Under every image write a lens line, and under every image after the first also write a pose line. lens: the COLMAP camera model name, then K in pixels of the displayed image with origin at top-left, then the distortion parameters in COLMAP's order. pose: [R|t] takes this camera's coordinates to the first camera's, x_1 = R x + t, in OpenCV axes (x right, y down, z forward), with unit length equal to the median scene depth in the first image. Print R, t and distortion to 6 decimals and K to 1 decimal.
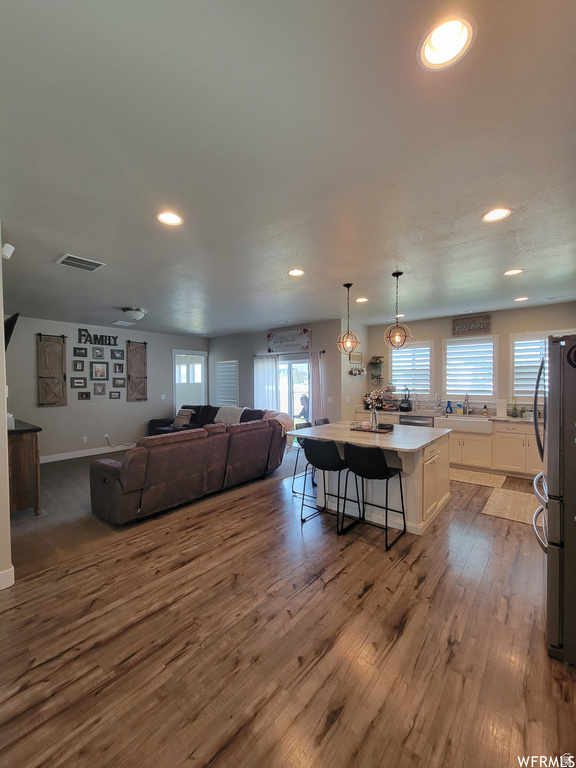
lens RADIAL K [[315.5, 0, 285.6], [0, 315.5, 385.0], [0, 0, 1]] dist [-0.002644, -0.001041]
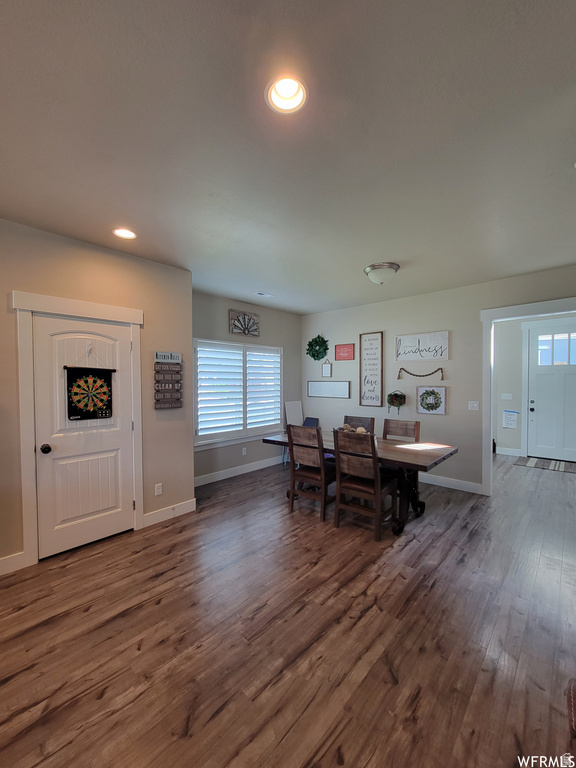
lens RADIAL K [[315.5, 0, 285.9], [0, 315.5, 385.9], [0, 0, 1]] dist [-0.002644, -0.001041]
pose [[-0.998543, 0.011759, 0.052672, -0.125975], [0.013225, 0.999532, 0.027575, 0.000999], [-0.052323, 0.028231, -0.998231, 0.523521]]
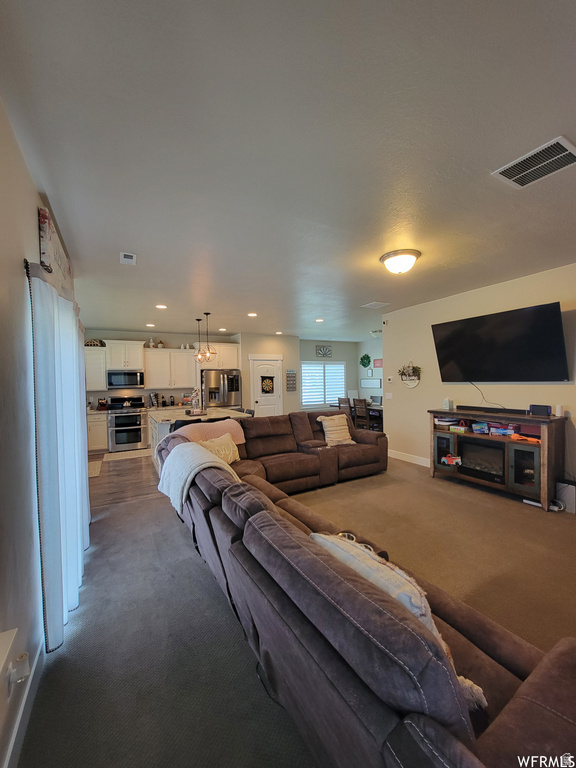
lens RADIAL K [[315.5, 0, 287.6], [0, 315.5, 385.0], [0, 0, 1]] dist [-0.002644, -0.001041]
pose [[-0.931128, 0.017523, 0.364271, -0.321858], [0.029598, 0.999181, 0.027593, -0.009236], [-0.363489, 0.036474, -0.930884, 1.097796]]
